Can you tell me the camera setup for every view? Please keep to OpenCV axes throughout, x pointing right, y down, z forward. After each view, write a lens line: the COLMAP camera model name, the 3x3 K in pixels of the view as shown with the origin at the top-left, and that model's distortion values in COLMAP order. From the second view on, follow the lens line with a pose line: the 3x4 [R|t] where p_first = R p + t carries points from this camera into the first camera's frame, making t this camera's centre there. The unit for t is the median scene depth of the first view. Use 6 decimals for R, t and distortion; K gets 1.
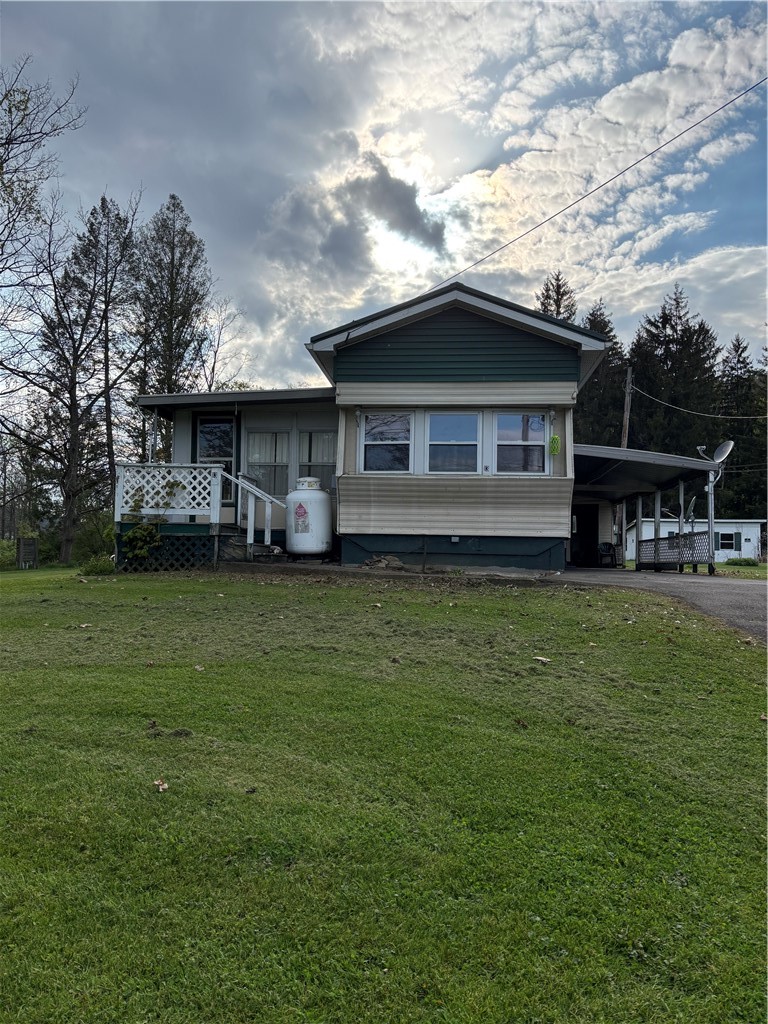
lens RADIAL K [[760.0, 0, 385.0], [0, 760.0, 535.7], [0, 0, 1]] dist [0.001671, -0.008493]
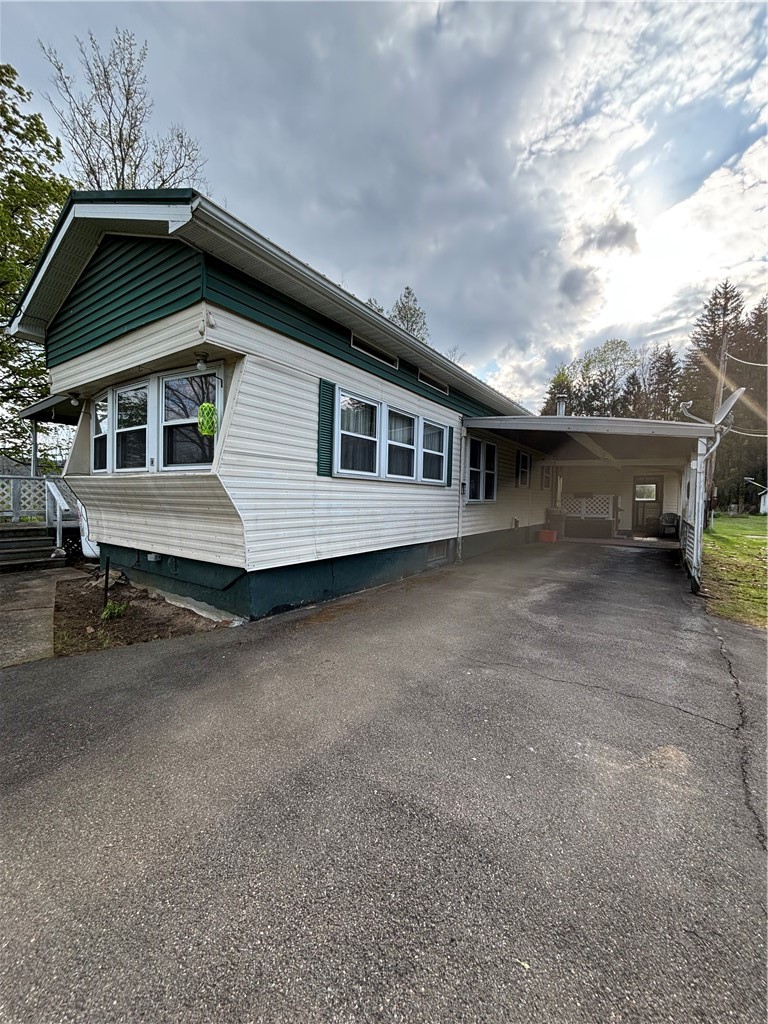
lens RADIAL K [[410.3, 0, 385.6], [0, 410.3, 509.9], [0, 0, 1]] dist [-0.002087, -0.000002]
pose [[0.873256, 0.014992, -0.487030, 0.504123], [0.011808, 0.998582, 0.051911, -0.062344], [0.487118, -0.051083, 0.871841, 0.770473]]
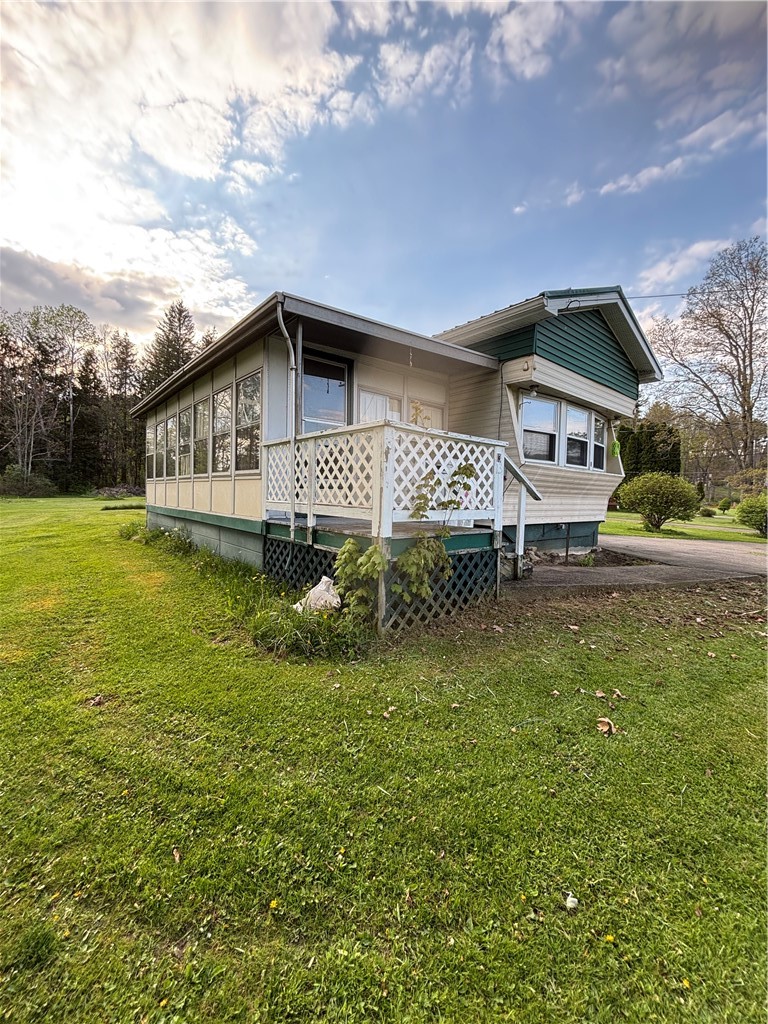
lens RADIAL K [[411.3, 0, 385.1], [0, 411.3, 510.7], [0, 0, 1]] dist [-0.013196, 0.005110]
pose [[0.706225, -0.029054, 0.707392, -0.523532], [-0.035130, 0.996489, 0.076000, -0.055193], [-0.707116, -0.078524, 0.702724, 0.778516]]
